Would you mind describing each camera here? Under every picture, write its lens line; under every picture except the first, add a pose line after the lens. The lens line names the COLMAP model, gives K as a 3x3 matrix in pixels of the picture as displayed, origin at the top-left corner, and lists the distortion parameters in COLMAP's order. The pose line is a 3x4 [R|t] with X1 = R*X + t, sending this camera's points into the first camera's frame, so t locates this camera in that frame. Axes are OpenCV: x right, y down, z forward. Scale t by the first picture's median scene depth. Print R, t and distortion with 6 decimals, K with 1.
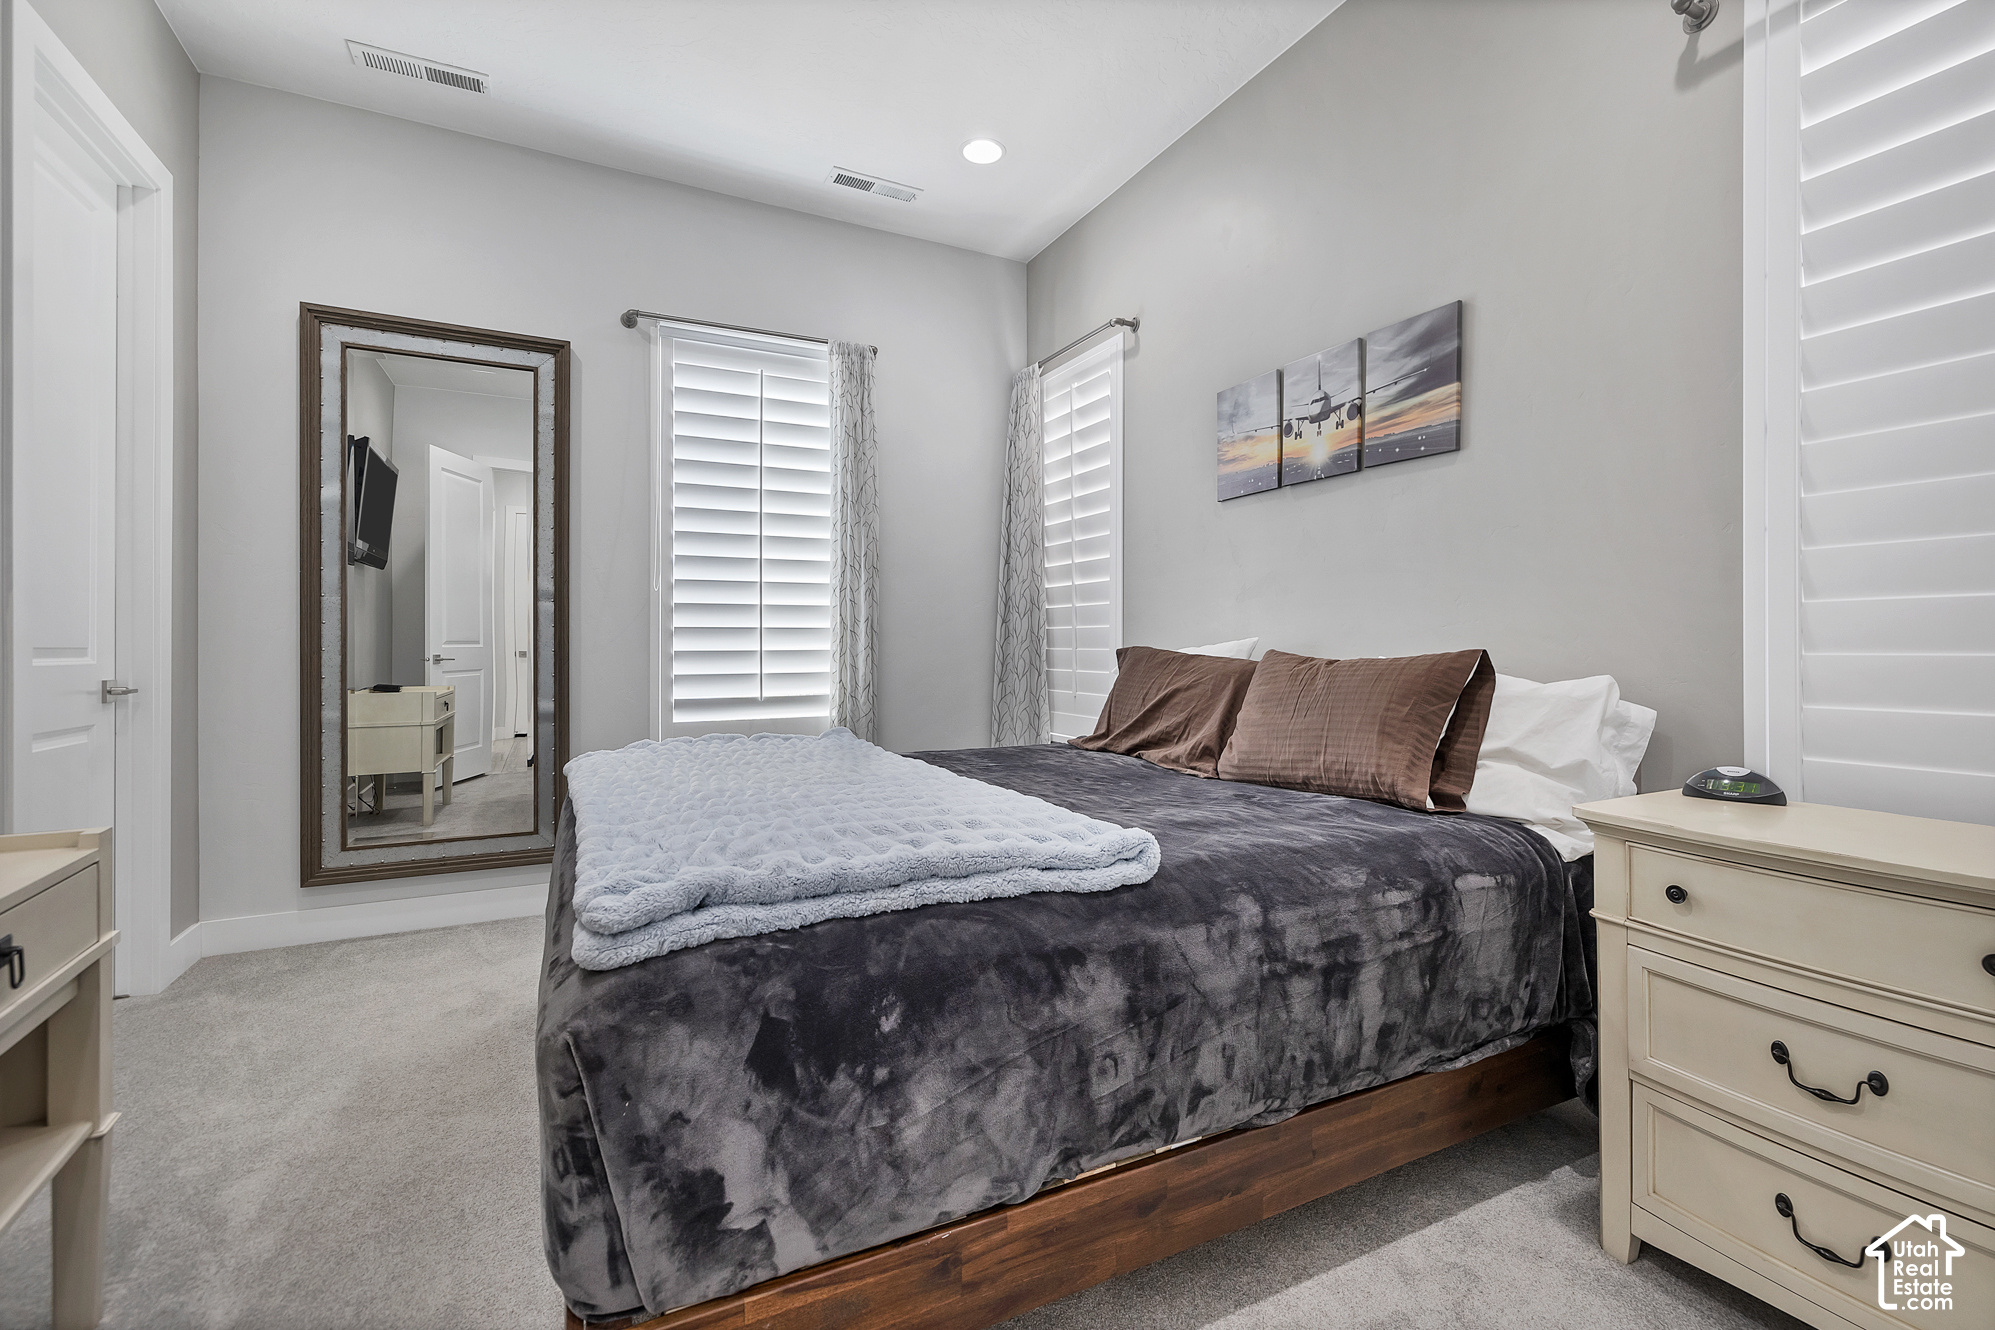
lens RADIAL K [[879.4, 0, 997.7], [0, 879.4, 646.8], [0, 0, 1]] dist [0.014202, -0.000308]
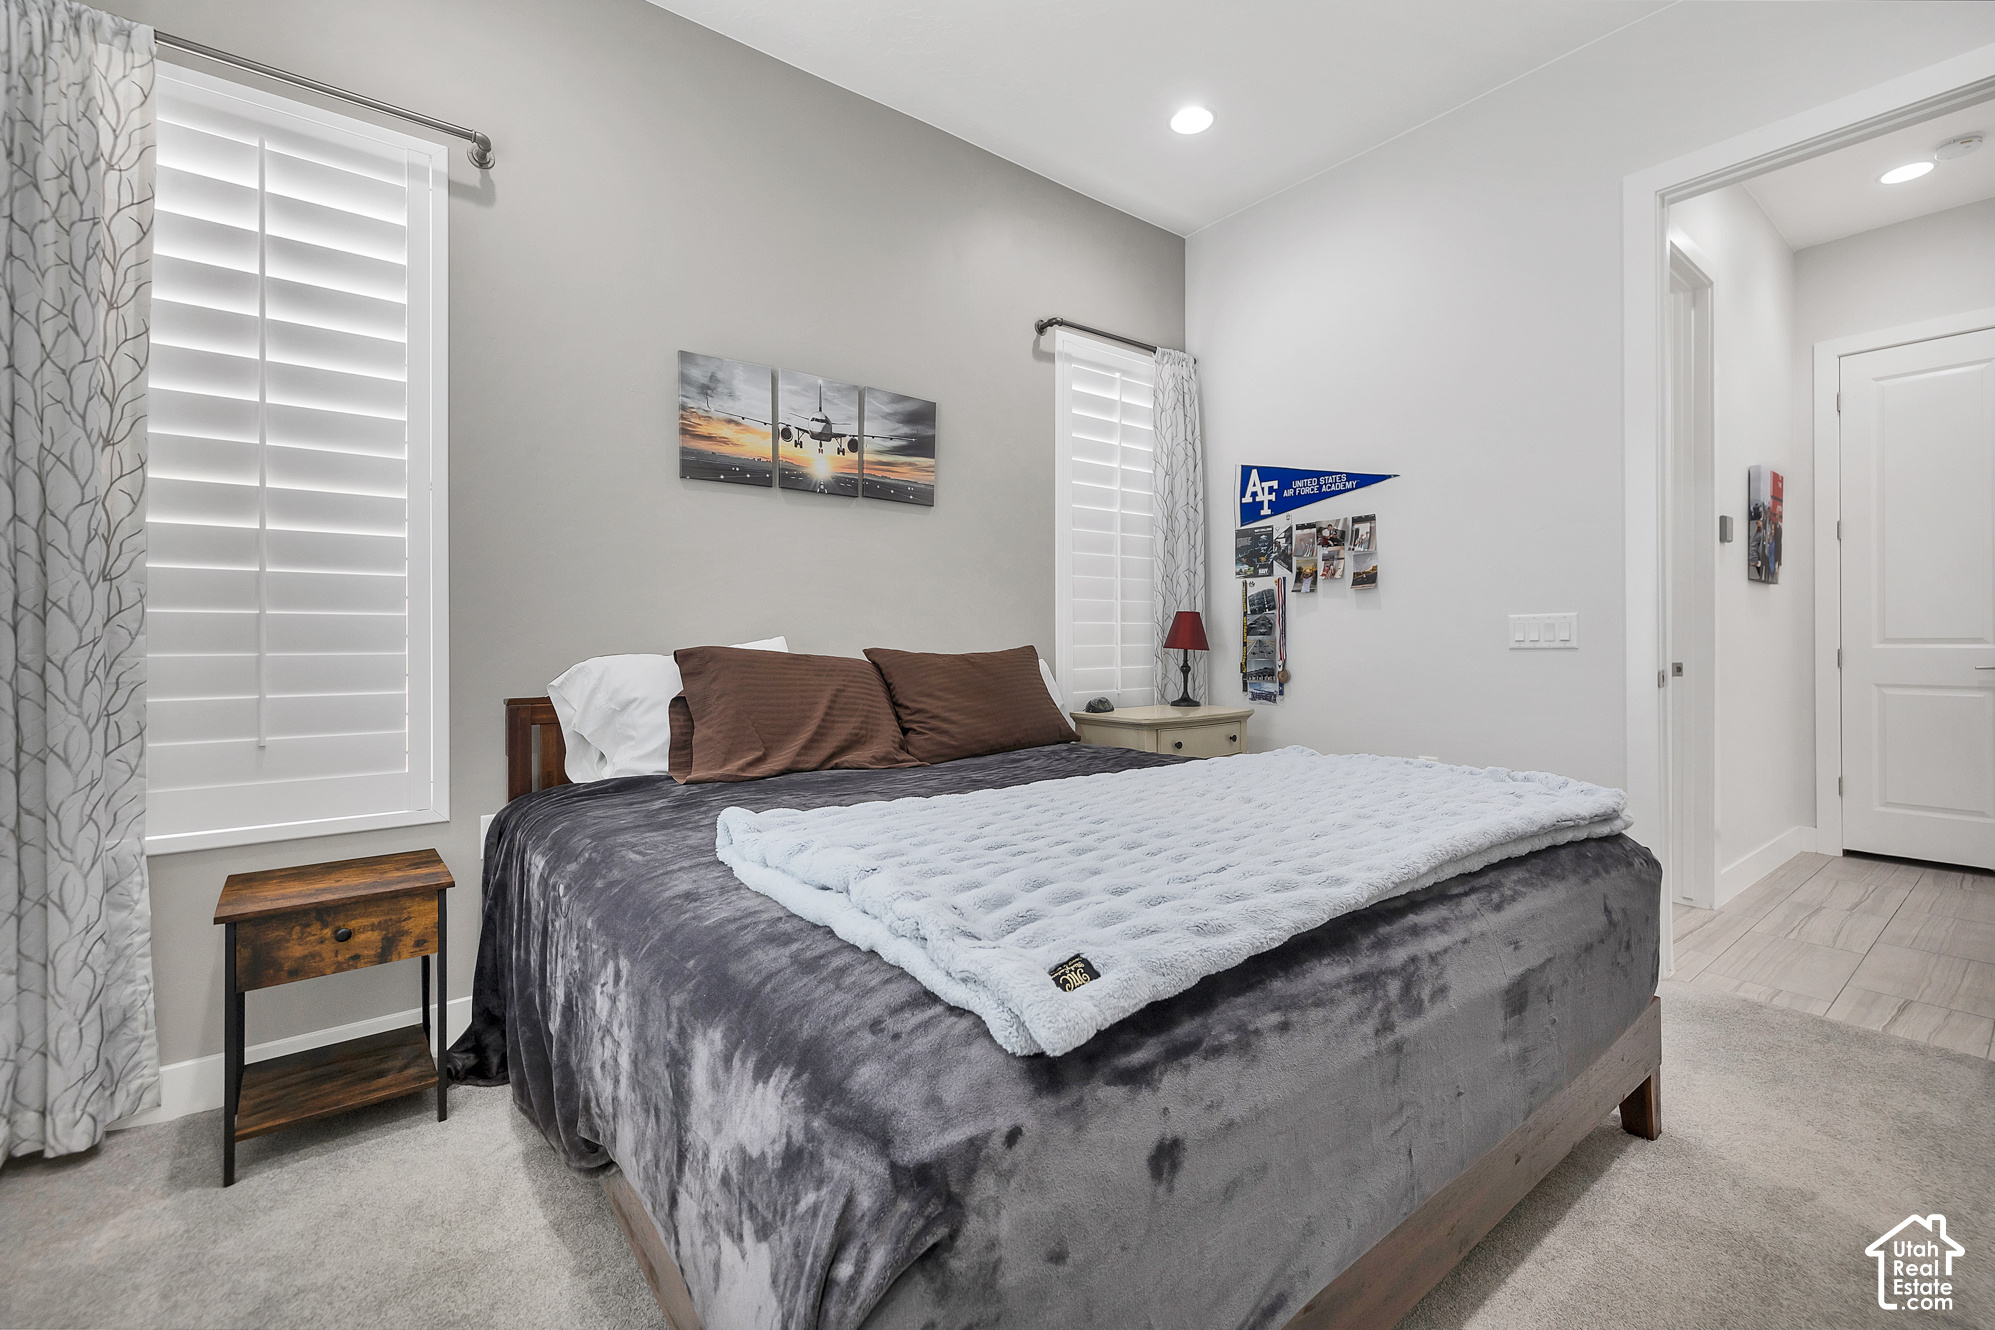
lens RADIAL K [[863.7, 0, 997.5], [0, 863.7, 654.0], [0, 0, 1]] dist [0.005061, 0.000274]
pose [[-0.197047, -0.015341, 0.980274, -0.765221], [0.003554, 0.999860, 0.016362, -0.004640], [-0.980388, 0.006708, -0.196965, 1.024345]]
